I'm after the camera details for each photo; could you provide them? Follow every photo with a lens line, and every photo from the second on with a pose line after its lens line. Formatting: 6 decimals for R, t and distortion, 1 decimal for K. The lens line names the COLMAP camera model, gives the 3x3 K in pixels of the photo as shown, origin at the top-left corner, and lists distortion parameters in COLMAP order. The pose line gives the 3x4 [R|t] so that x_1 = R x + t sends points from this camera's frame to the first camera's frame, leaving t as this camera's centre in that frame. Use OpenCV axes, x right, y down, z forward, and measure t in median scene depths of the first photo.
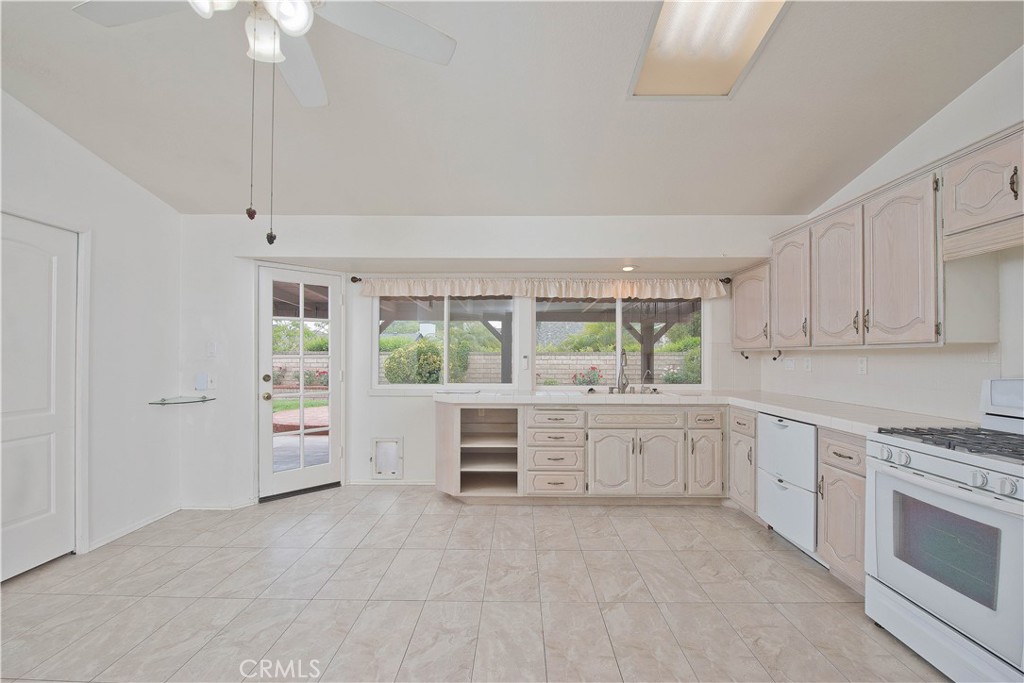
lens RADIAL K [[427.6, 0, 516.6], [0, 427.6, 354.6], [0, 0, 1]] dist [-0.016284, -0.001118]
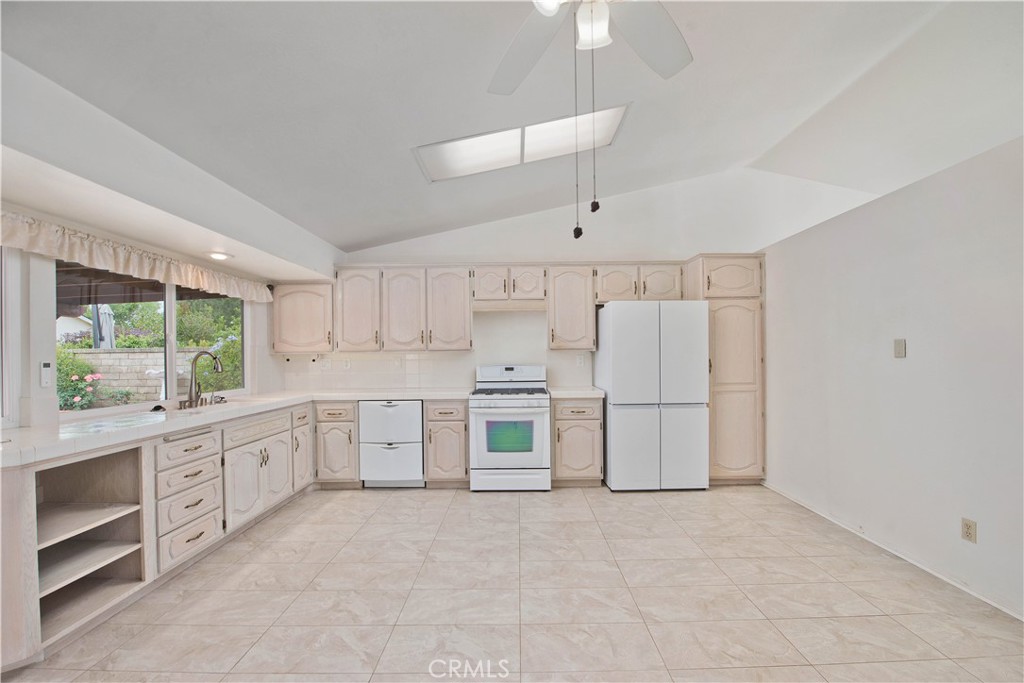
lens RADIAL K [[405.0, 0, 519.5], [0, 405.0, 354.9], [0, 0, 1]] dist [-0.015547, -0.002843]
pose [[-0.013130, -0.002505, 0.999911, -0.616046], [0.010233, 0.999944, 0.002639, -0.003361], [-0.999861, 0.010267, -0.013103, 0.476258]]
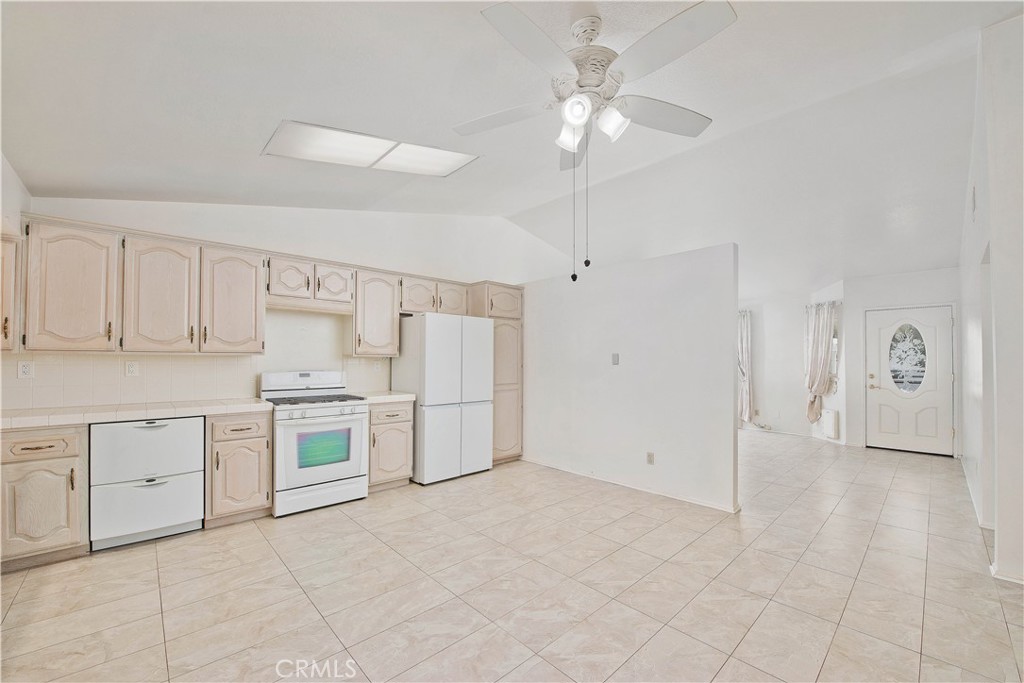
lens RADIAL K [[405.0, 0, 519.9], [0, 405.0, 353.6], [0, 0, 1]] dist [-0.015547, -0.002843]
pose [[-0.696942, 0.008796, 0.717074, -0.586354], [-0.004150, 0.999859, -0.016299, -0.001112], [-0.717116, -0.014335, -0.696806, 0.853706]]
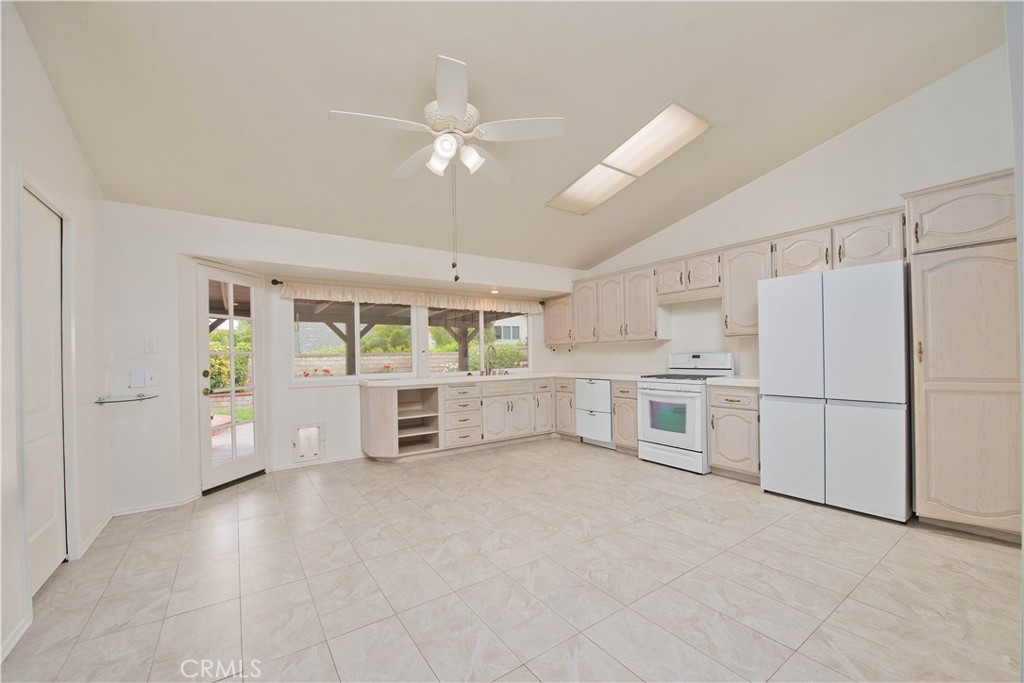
lens RADIAL K [[405.0, 0, 520.2], [0, 405.0, 357.7], [0, 0, 1]] dist [-0.015547, -0.002843]
pose [[0.811483, -0.020193, 0.584027, -0.579716], [0.019925, 0.999778, 0.006883, 0.026758], [-0.584036, 0.006052, 0.811705, -0.246662]]
